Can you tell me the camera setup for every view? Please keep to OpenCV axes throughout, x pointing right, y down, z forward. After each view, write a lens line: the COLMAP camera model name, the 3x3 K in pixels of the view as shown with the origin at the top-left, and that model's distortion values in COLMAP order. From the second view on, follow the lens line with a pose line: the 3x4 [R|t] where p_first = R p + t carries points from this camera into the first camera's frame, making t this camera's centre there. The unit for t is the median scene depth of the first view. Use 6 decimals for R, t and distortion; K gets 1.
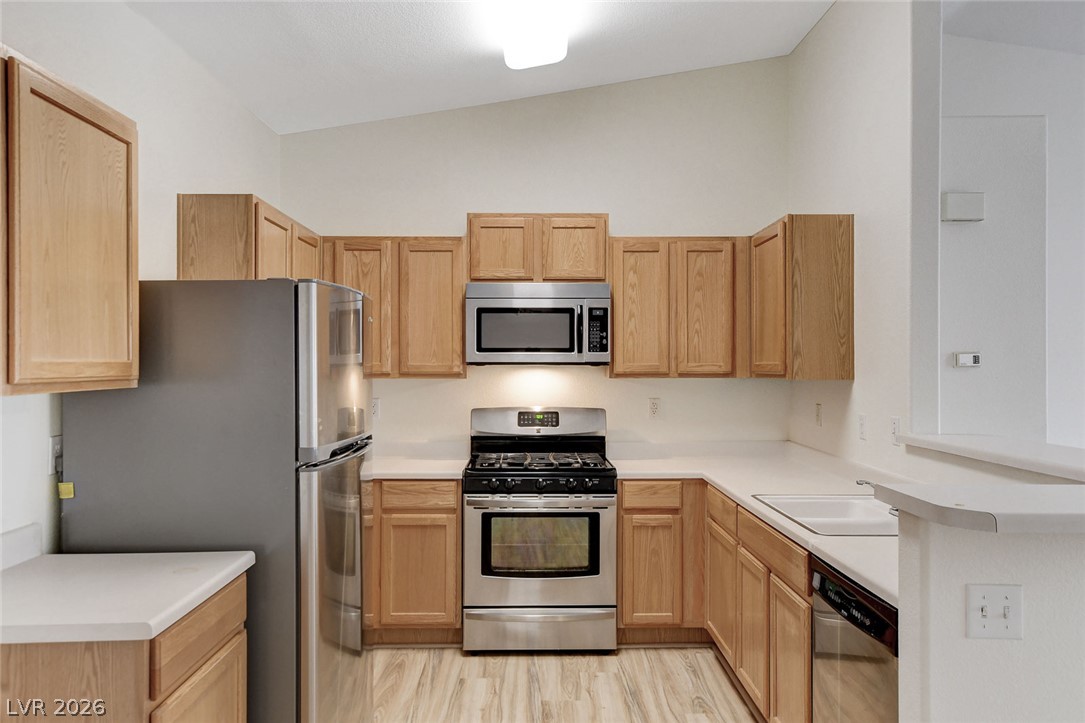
lens RADIAL K [[839.6, 0, 542.5], [0, 839.6, 361.5], [0, 0, 1]] dist [0.008391, 0.064163]
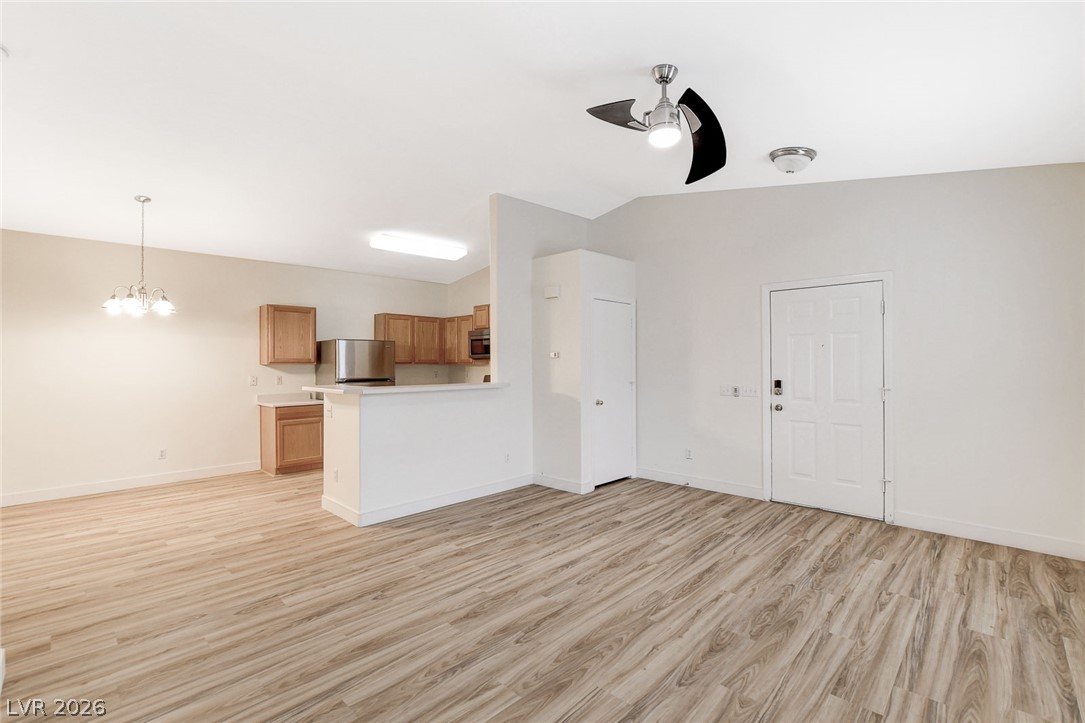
lens RADIAL K [[485.7, 0, 537.1], [0, 485.7, 361.9], [0, 0, 1]] dist [-0.017525, 0.001051]
pose [[0.705212, -0.005782, -0.708973, 1.260818], [0.006662, 0.999977, -0.001528, 0.017189], [0.708965, -0.003646, 0.705234, -0.012468]]
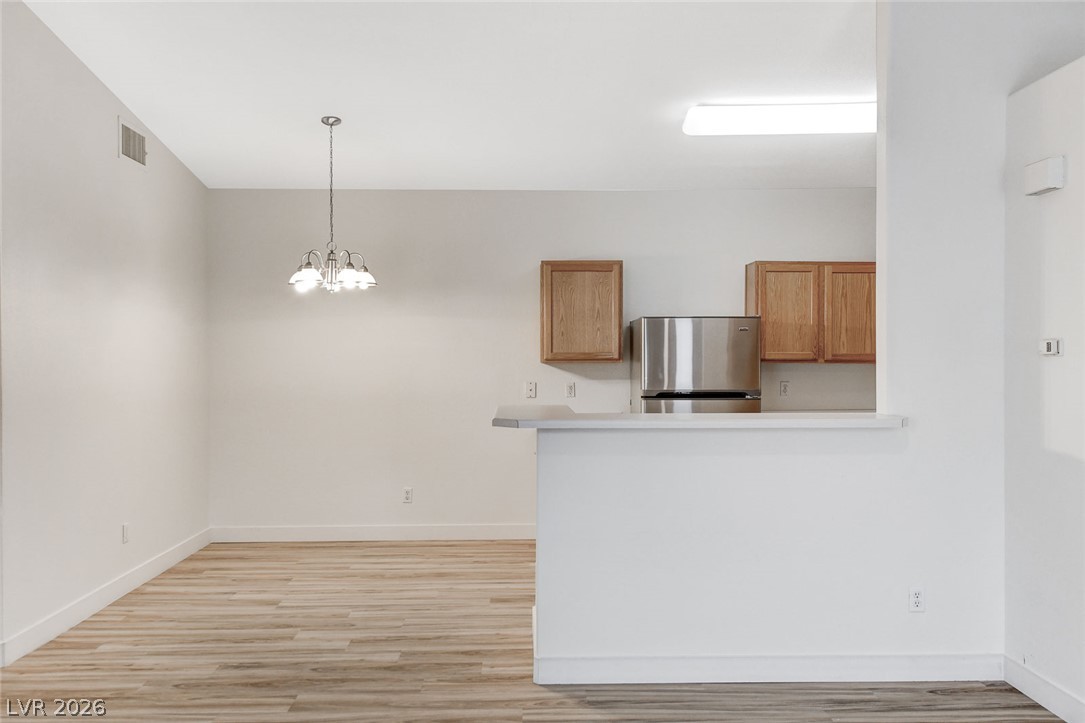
lens RADIAL K [[896.8, 0, 539.0], [0, 896.8, 362.8], [0, 0, 1]] dist [0.017076, 0.008387]
pose [[0.011300, 0.008209, -0.999902, 1.254360], [0.004181, 0.999957, 0.008257, 0.003797], [0.999927, -0.004274, 0.011265, 0.392912]]
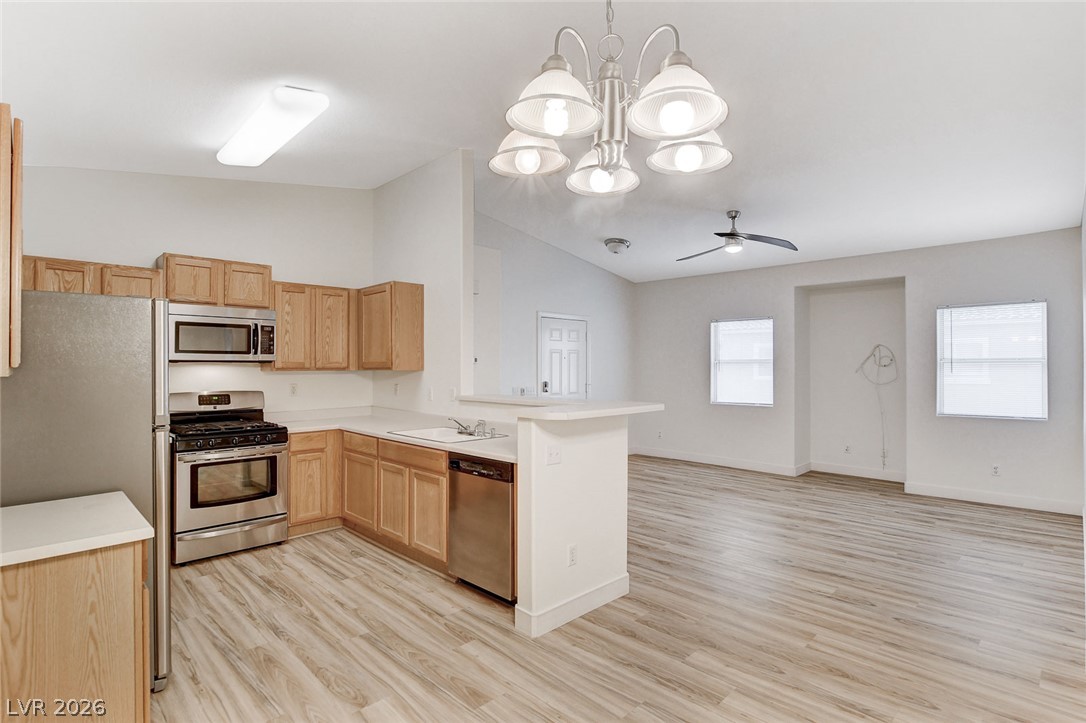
lens RADIAL K [[535.4, 0, 538.5], [0, 535.4, 362.5], [0, 0, 1]] dist [-0.012089, -0.000387]
pose [[0.723299, 0.004460, 0.690521, -0.253239], [-0.000533, 0.999982, -0.005900, 0.009797], [-0.690535, 0.003900, 0.723288, -0.061200]]
